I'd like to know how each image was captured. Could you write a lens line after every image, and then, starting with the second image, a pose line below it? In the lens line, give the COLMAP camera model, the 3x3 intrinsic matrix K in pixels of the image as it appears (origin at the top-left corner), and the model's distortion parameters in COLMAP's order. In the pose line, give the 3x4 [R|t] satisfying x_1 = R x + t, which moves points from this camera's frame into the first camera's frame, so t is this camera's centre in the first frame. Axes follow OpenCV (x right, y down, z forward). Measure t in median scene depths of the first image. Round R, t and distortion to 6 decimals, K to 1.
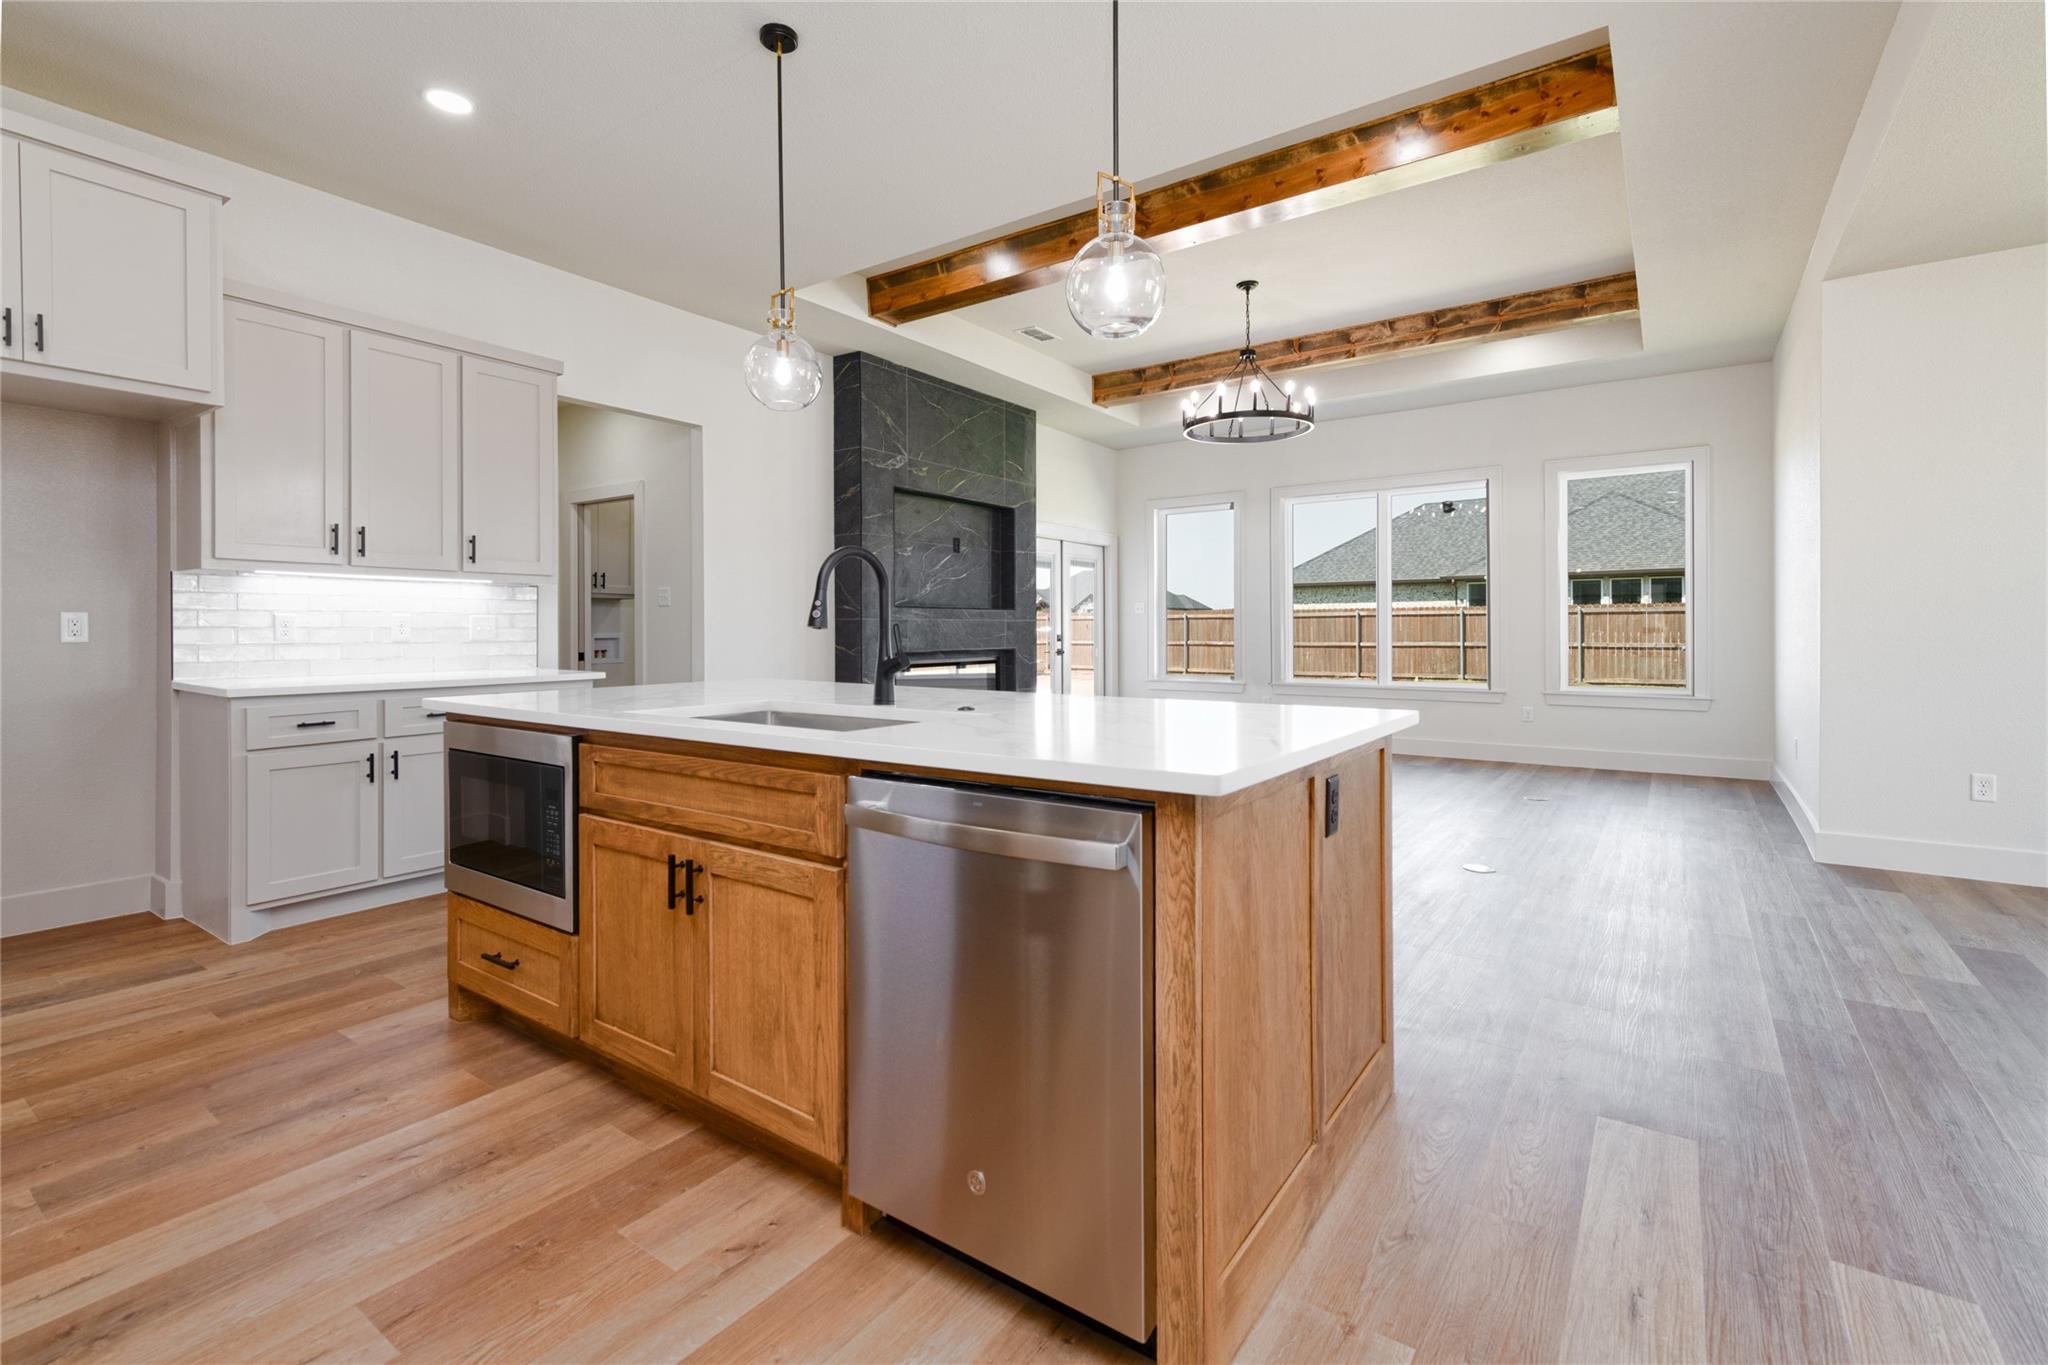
lens RADIAL K [[913.7, 0, 1033.4], [0, 913.7, 635.3], [0, 0, 1]] dist [0.022671, -0.004512]
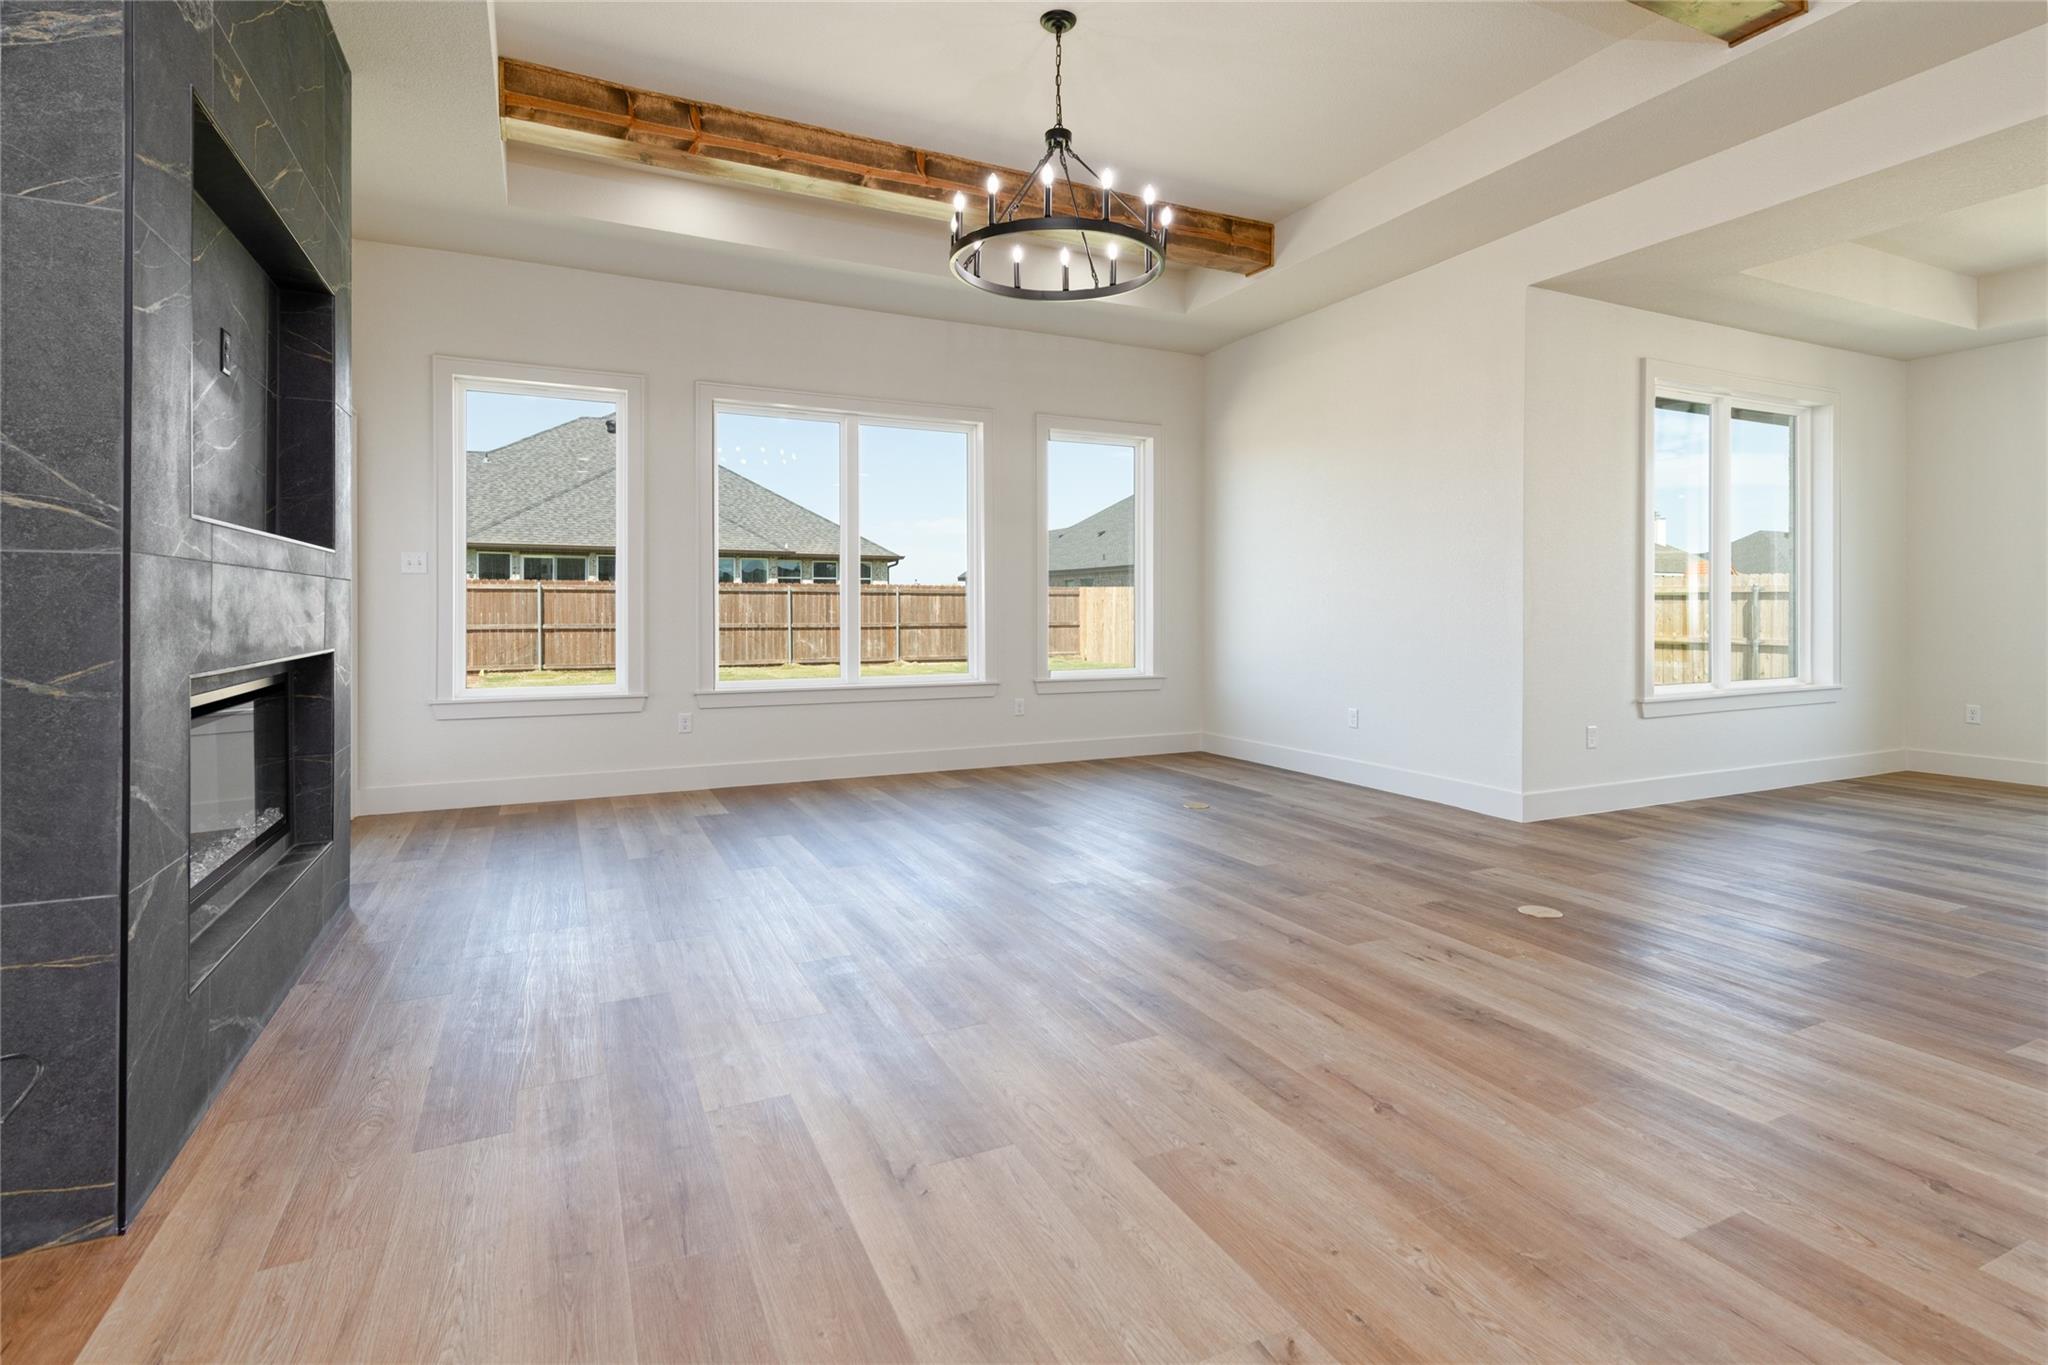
lens RADIAL K [[987.2, 0, 1025.2], [0, 987.2, 611.0], [0, 0, 1]] dist [0.022031, -0.003795]
pose [[0.479709, -0.000922, 0.877427, -0.318127], [0.004967, 0.999986, -0.001665, -0.000488], [-0.877414, 0.005156, 0.479707, 0.666174]]
